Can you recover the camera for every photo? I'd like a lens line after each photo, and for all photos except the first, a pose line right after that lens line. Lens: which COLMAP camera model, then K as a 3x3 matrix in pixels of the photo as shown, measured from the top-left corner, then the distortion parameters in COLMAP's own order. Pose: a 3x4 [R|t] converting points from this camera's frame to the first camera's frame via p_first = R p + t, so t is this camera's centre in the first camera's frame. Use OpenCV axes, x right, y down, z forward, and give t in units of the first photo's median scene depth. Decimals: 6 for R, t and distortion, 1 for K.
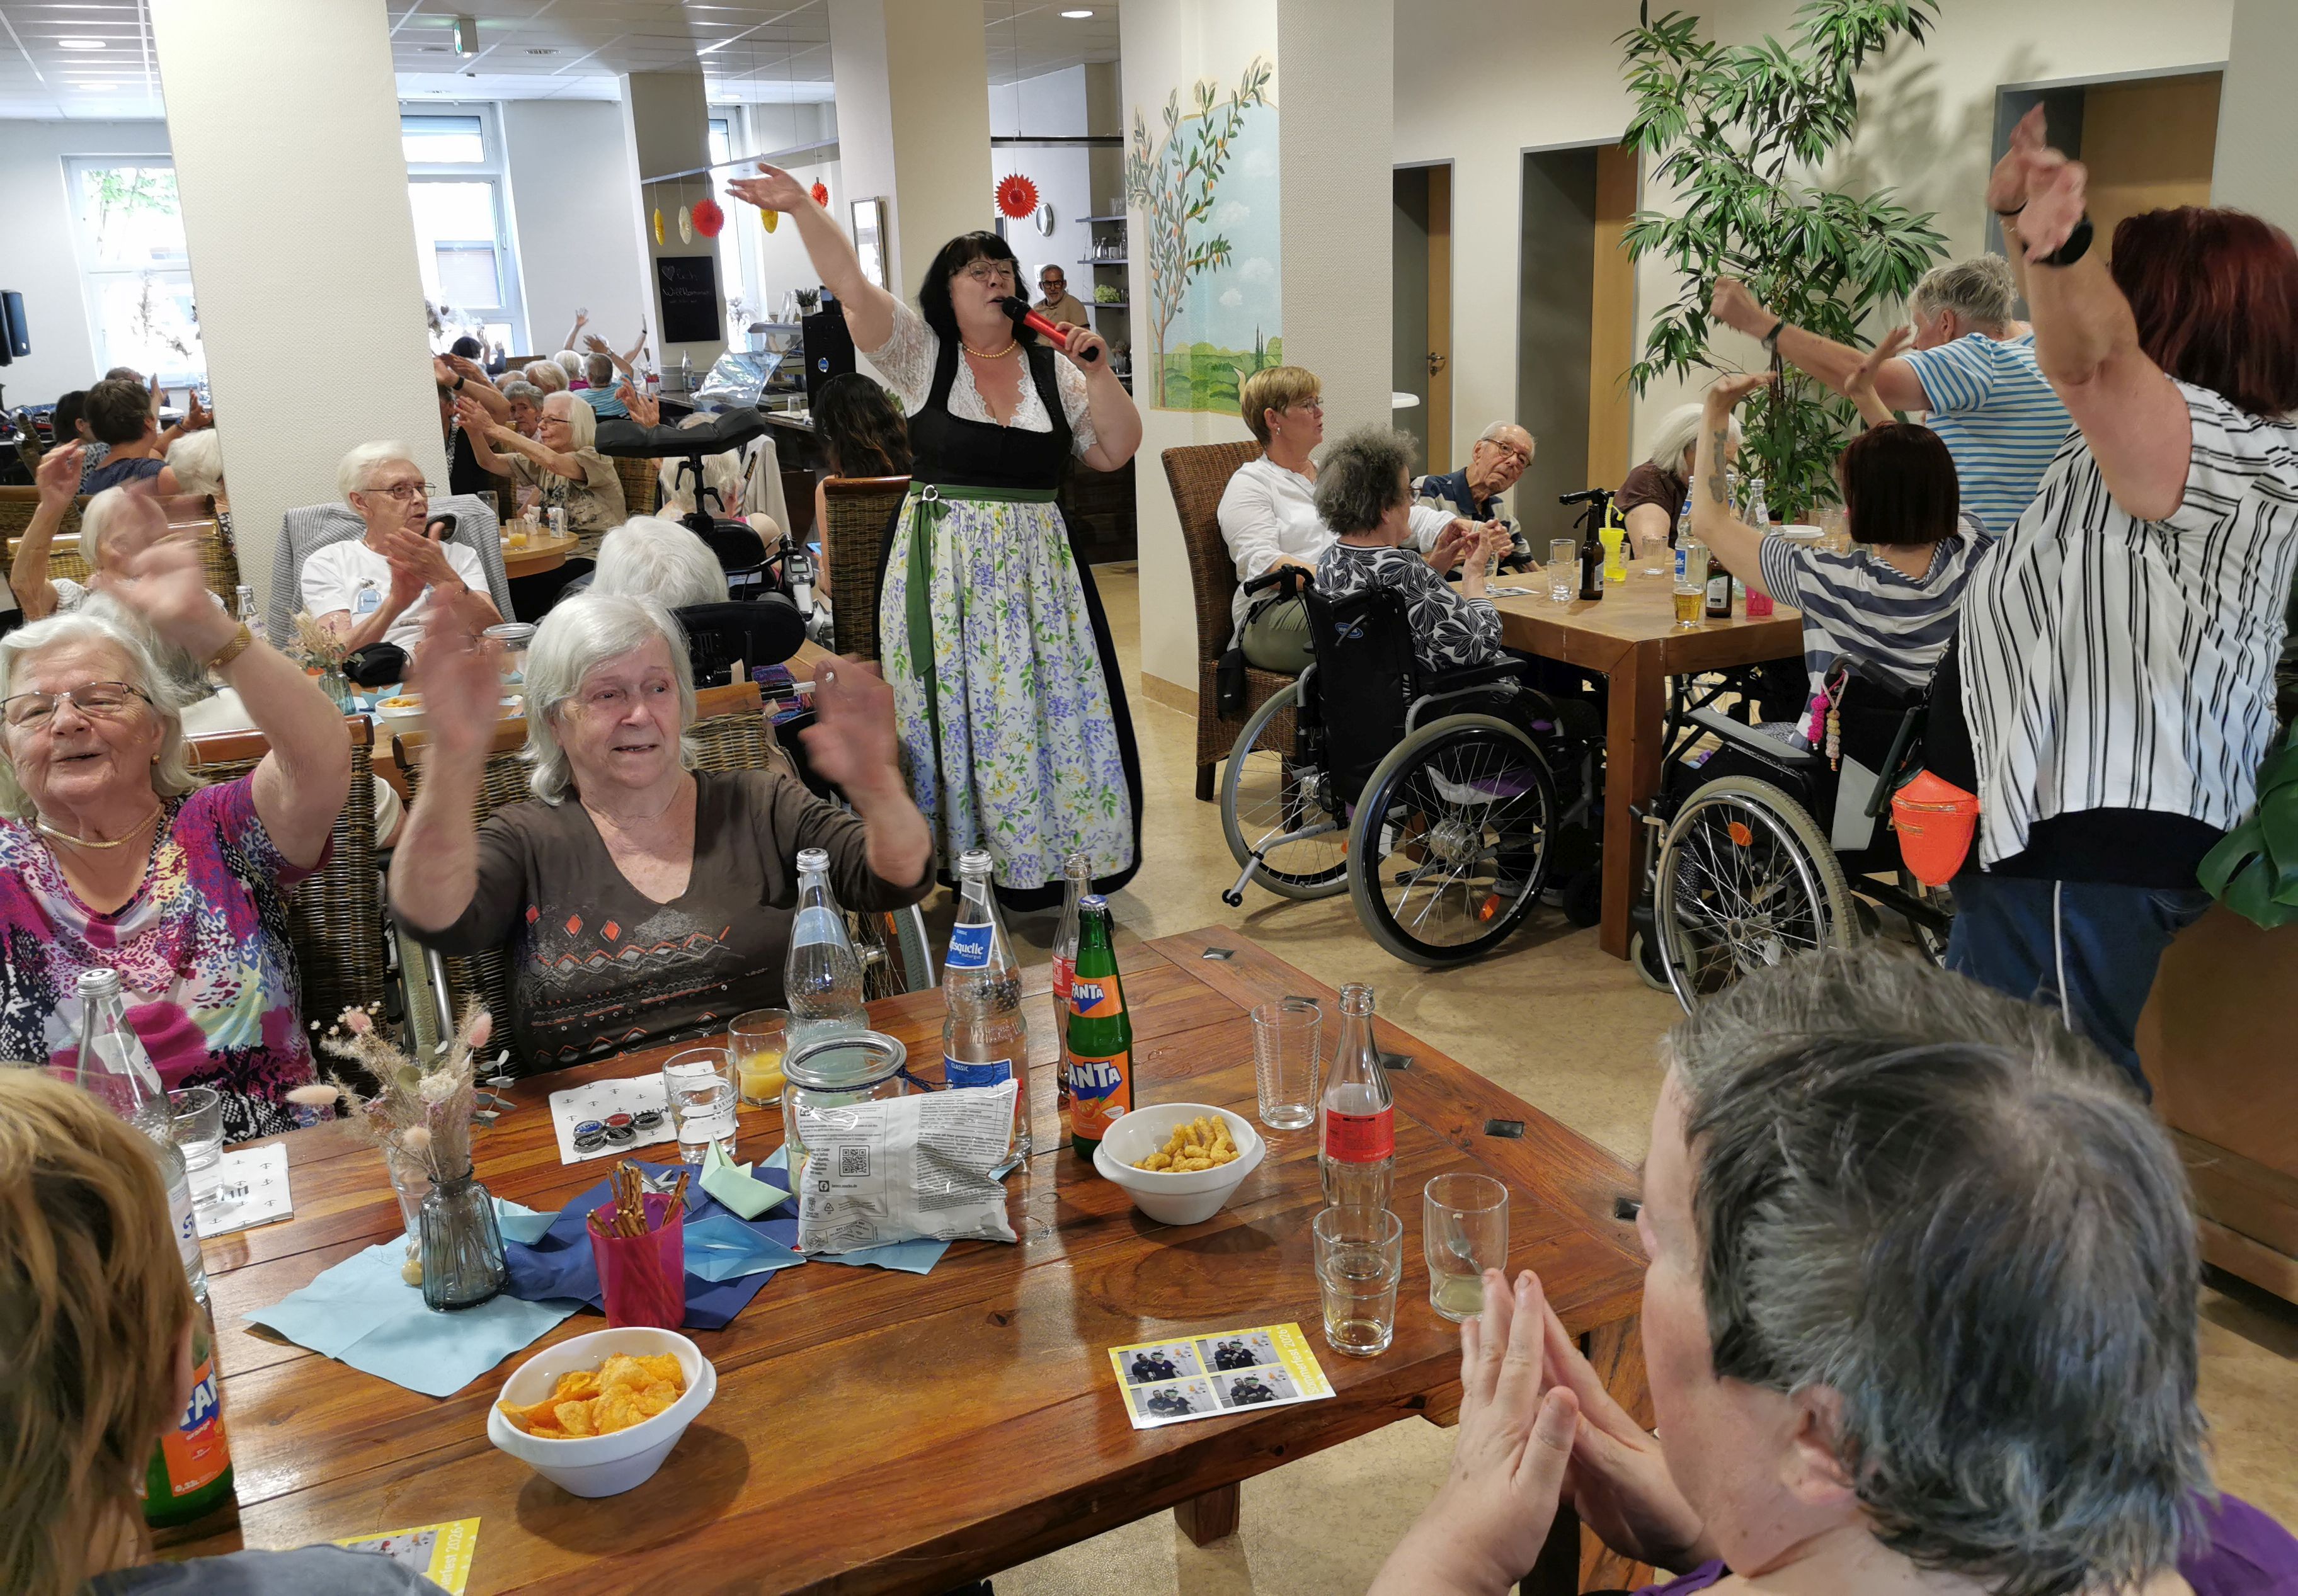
lens RADIAL K [[1769.8, 0, 1140.3], [0, 1769.8, 740.9], [0, 0, 1]] dist [-0.002593, 0.056774]
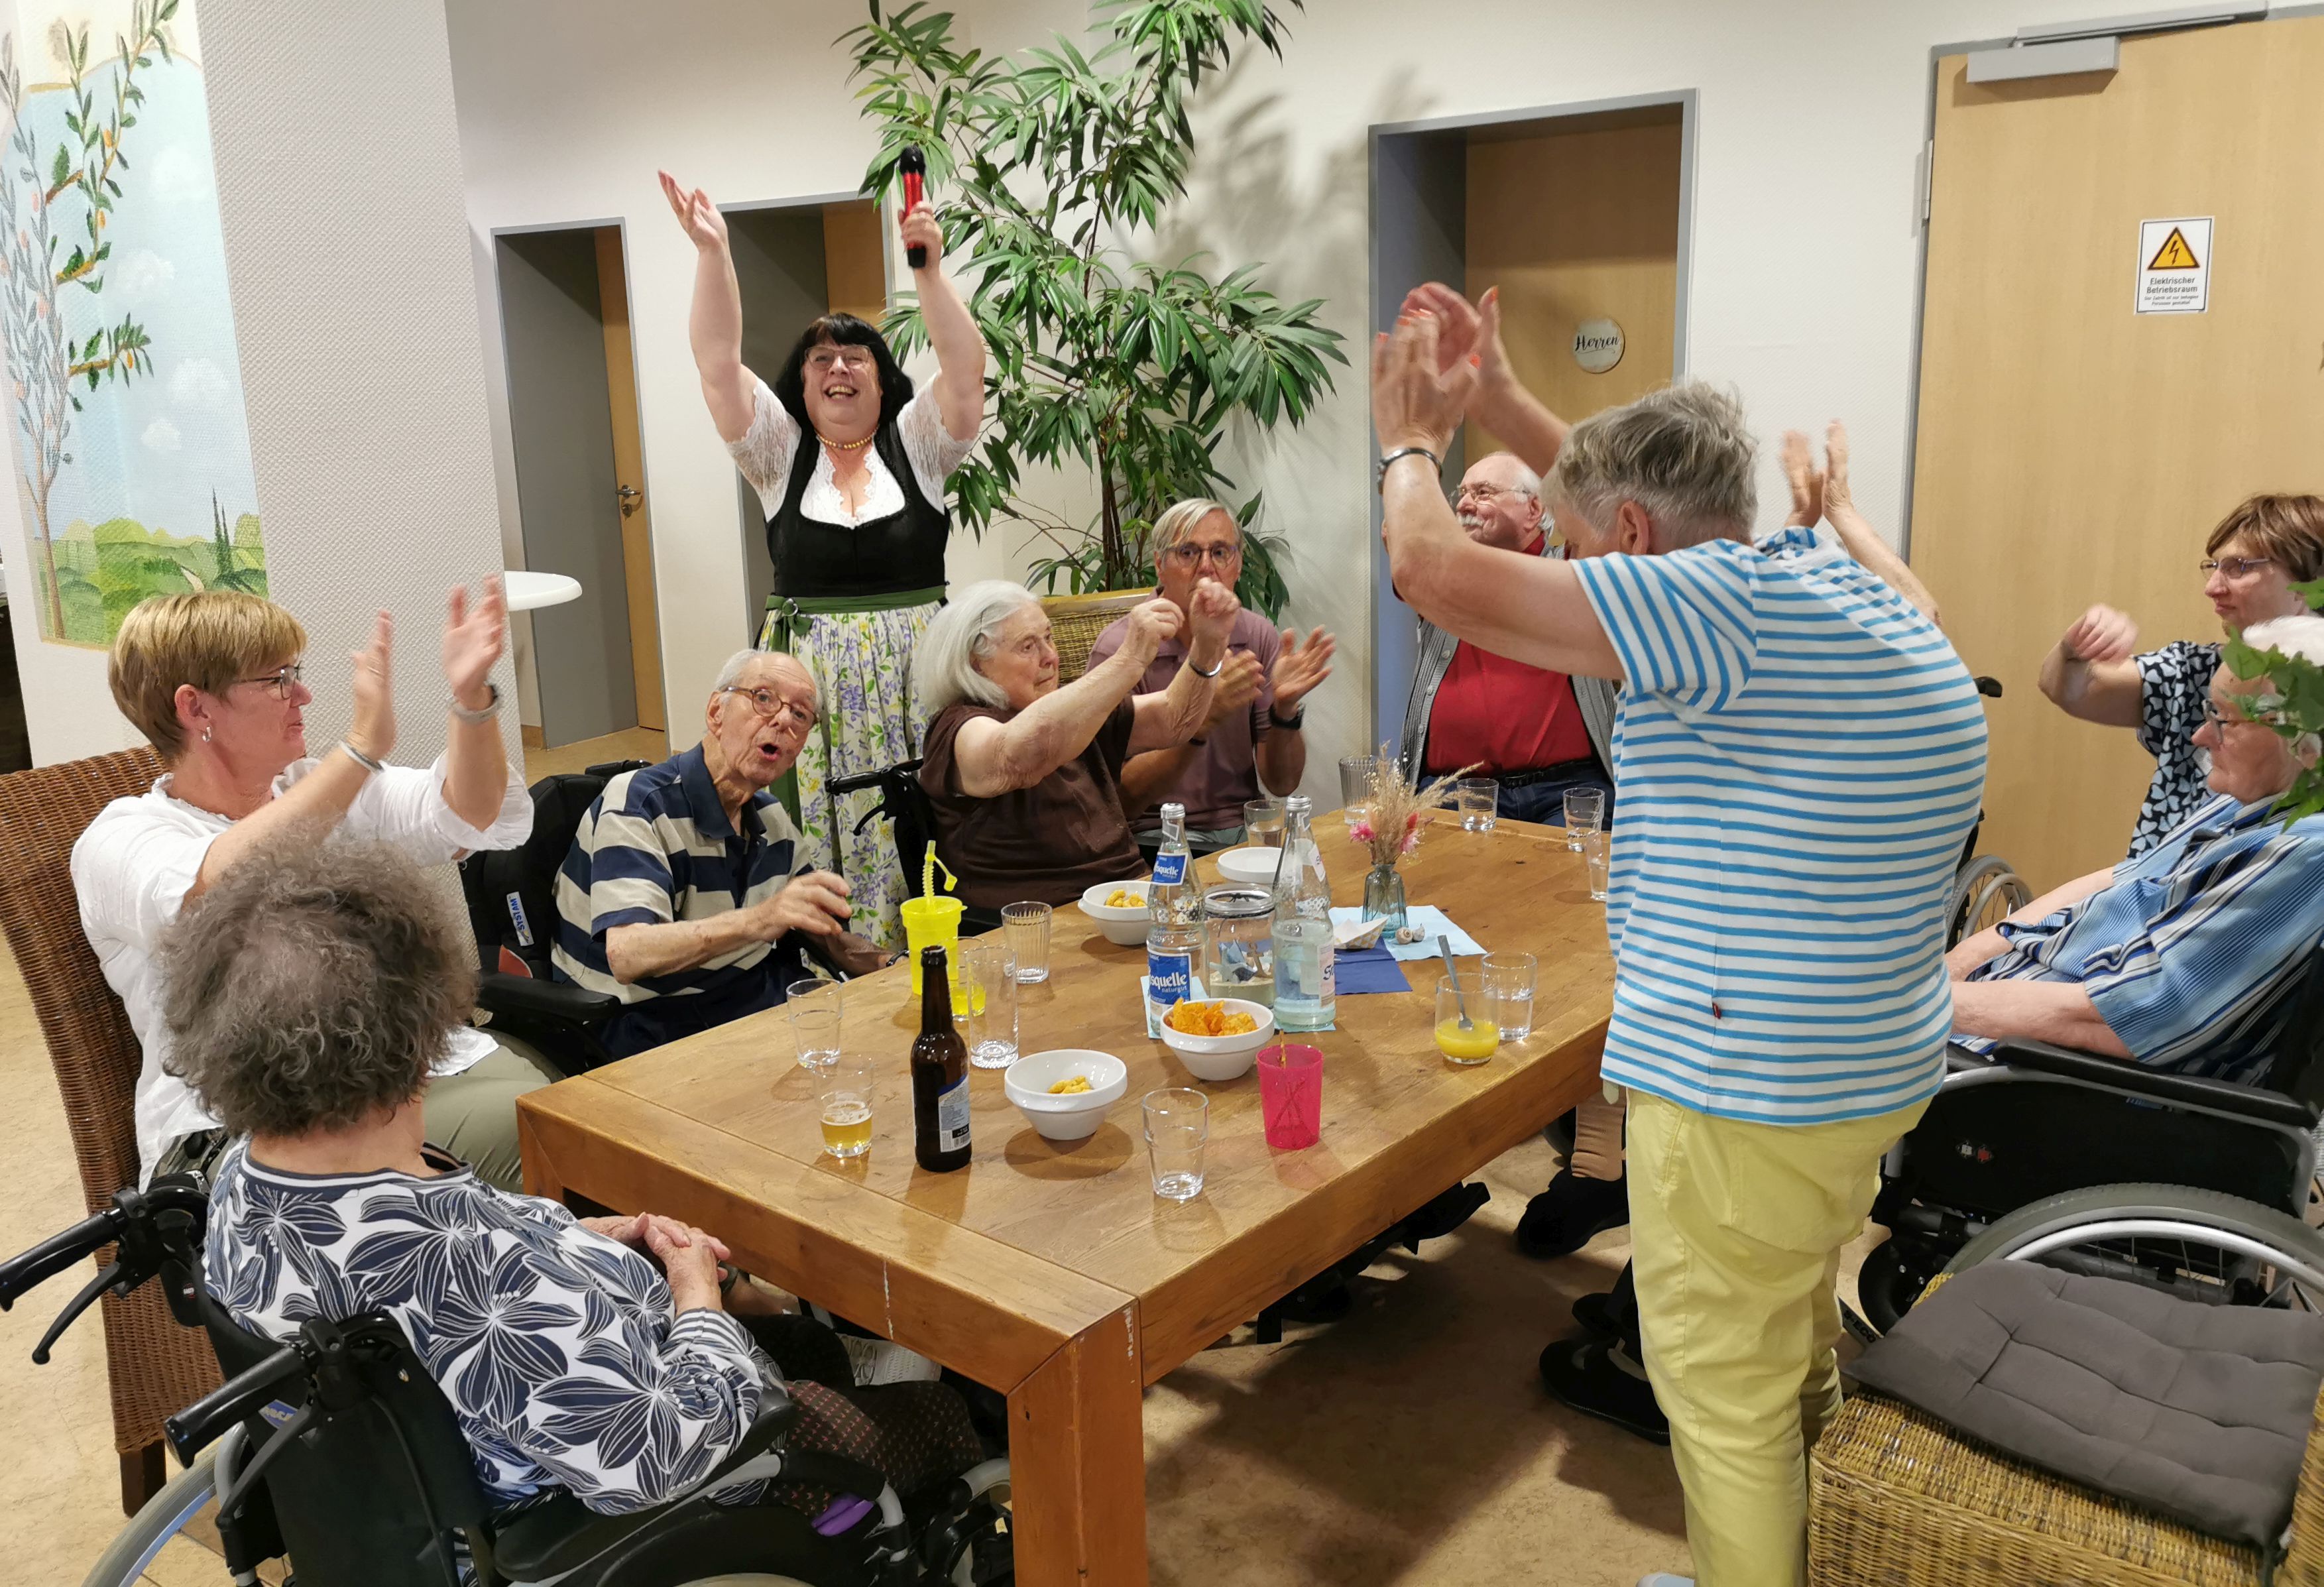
lens RADIAL K [[1778.5, 0, 1123.6], [0, 1778.5, 729.6], [0, 0, 1]] dist [0.043440, -0.081029]
pose [[0.918011, -0.077002, 0.389007, 0.137354], [0.099254, 0.994359, -0.037399, -0.163033], [-0.383933, 0.072943, 0.920475, 0.580518]]
